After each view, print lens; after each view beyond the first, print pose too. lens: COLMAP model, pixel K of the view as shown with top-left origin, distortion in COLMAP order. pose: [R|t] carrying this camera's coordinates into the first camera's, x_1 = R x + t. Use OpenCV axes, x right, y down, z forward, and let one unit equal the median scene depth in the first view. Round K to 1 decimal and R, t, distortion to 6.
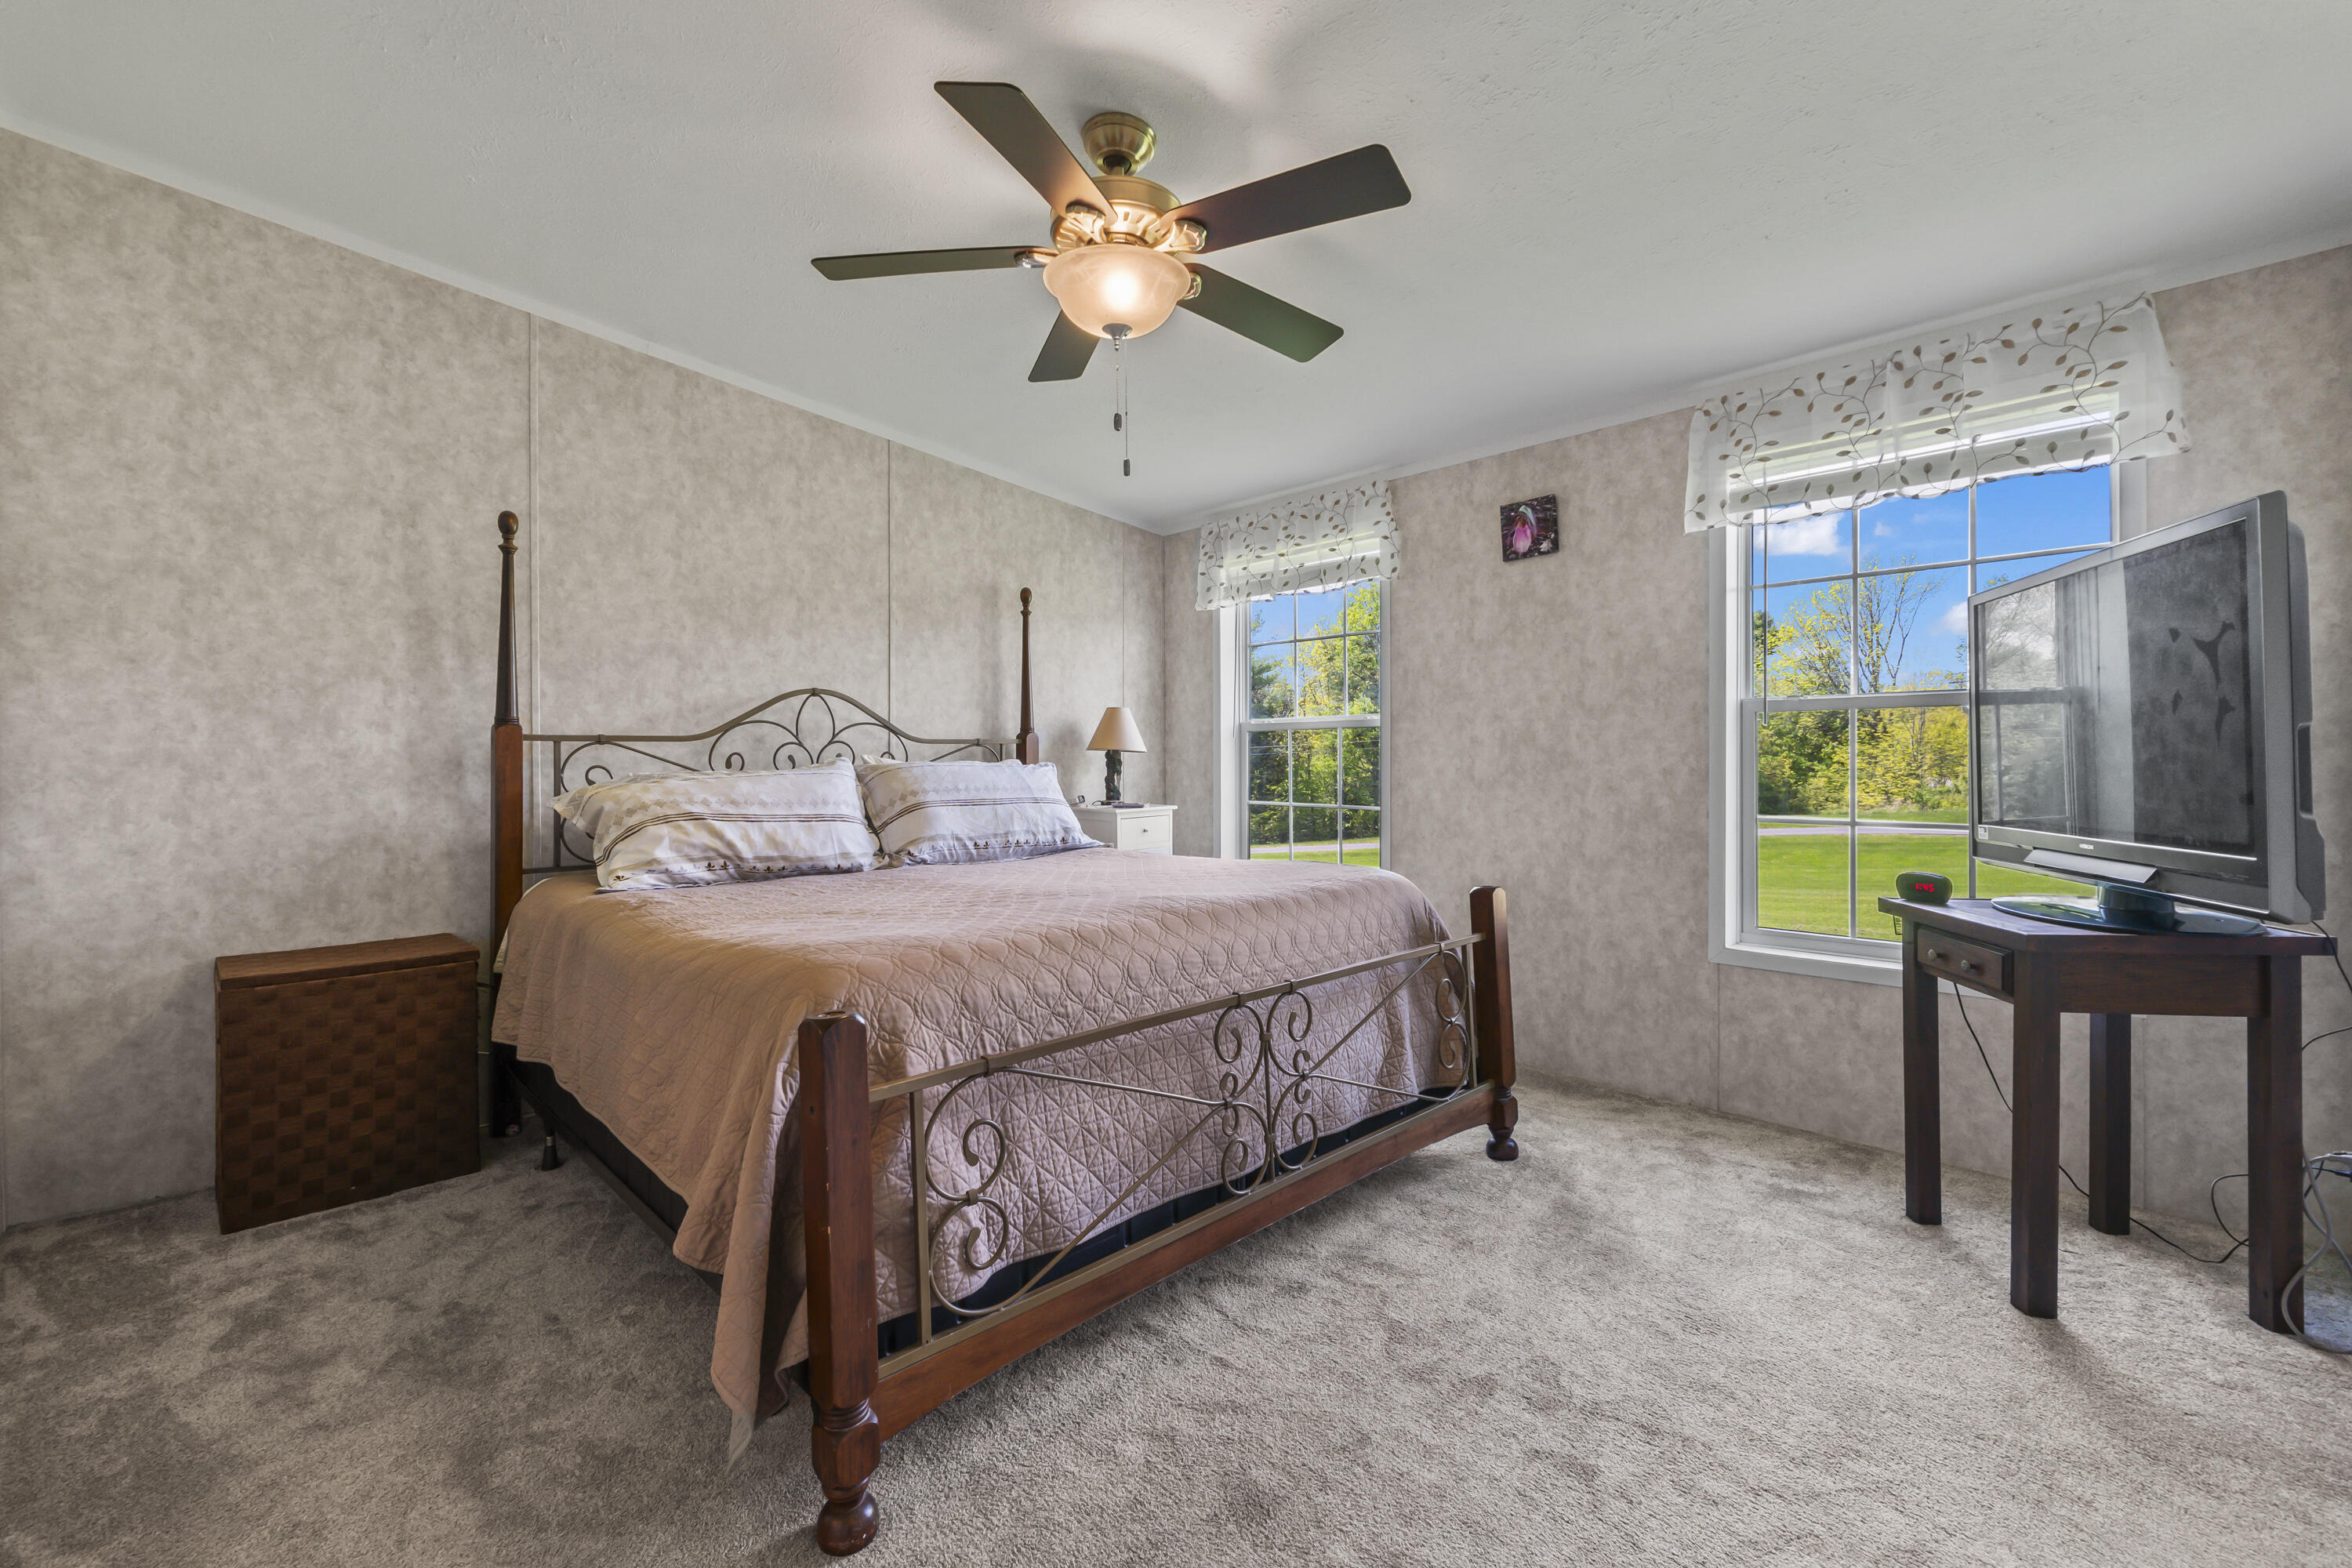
lens RADIAL K [[992.5, 0, 1171.5], [0, 992.5, 772.4], [0, 0, 1]] dist [-0.004199, 0.000298]
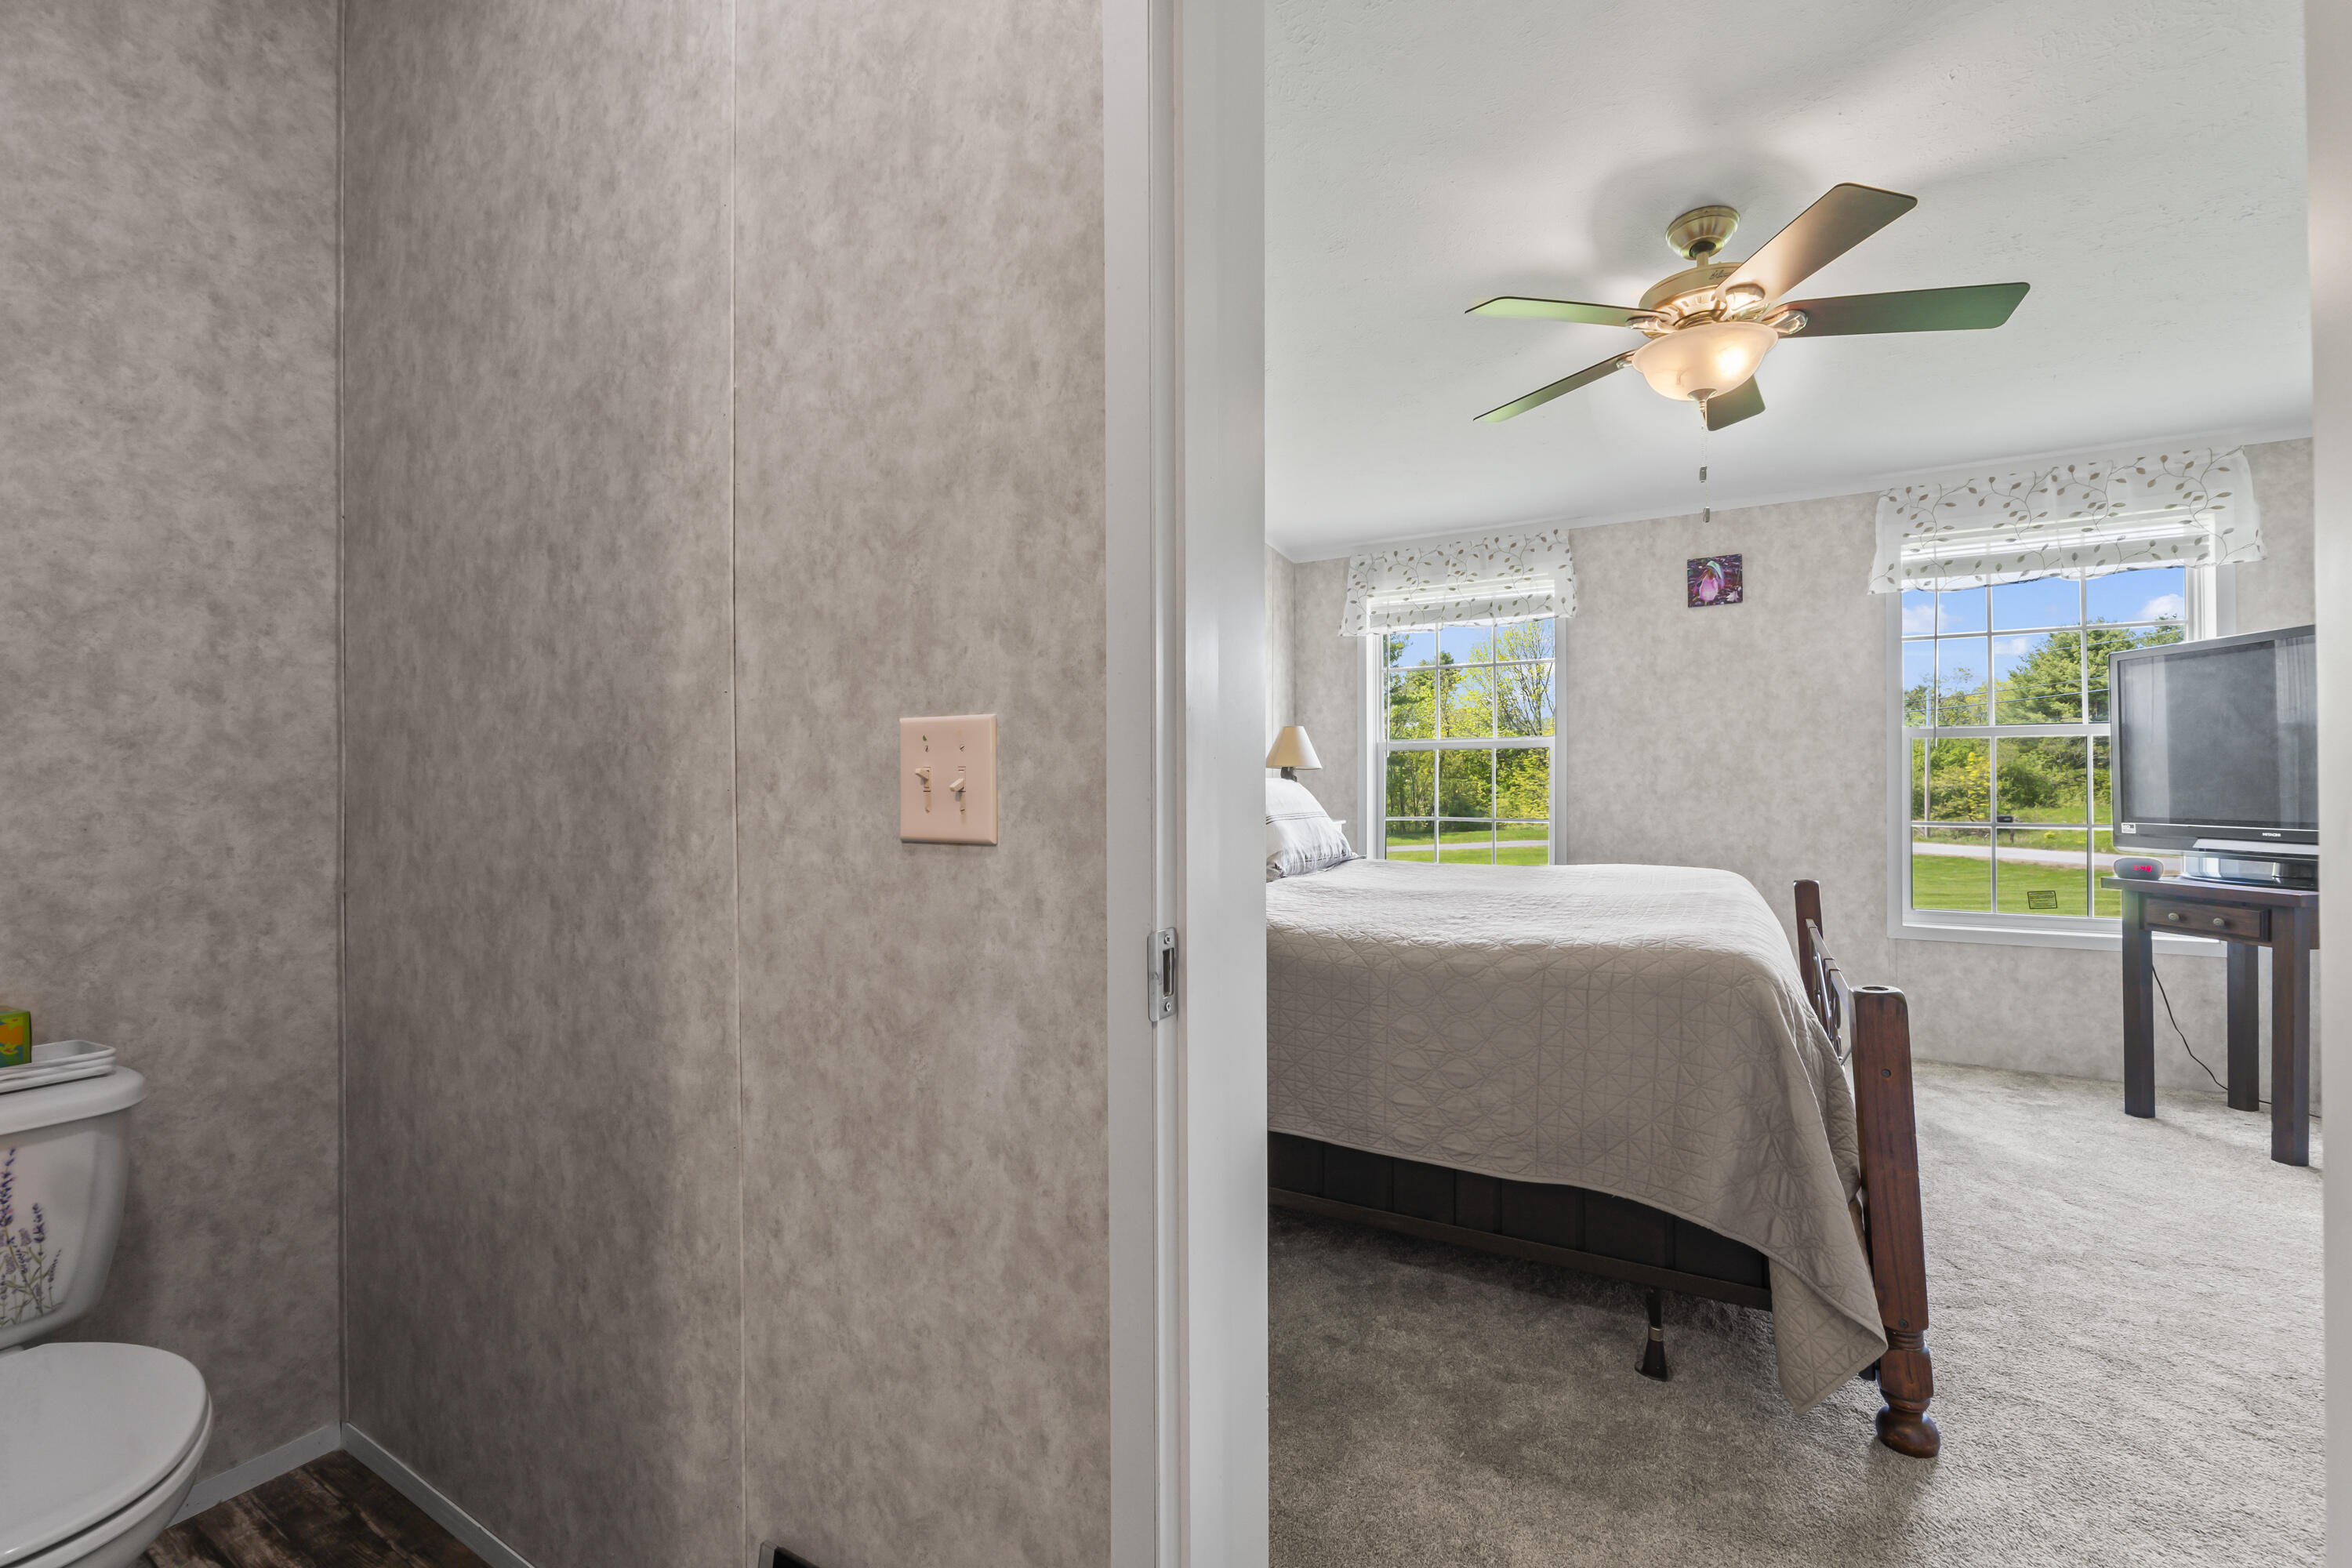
lens RADIAL K [[992.5, 0, 1164.4], [0, 992.5, 783.3], [0, 0, 1]] dist [-0.004199, 0.000298]
pose [[0.958378, 0.000115, 0.285501, -0.642212], [0.003833, 0.999905, -0.013270, 0.009690], [-0.285476, 0.013811, 0.958286, 0.061097]]
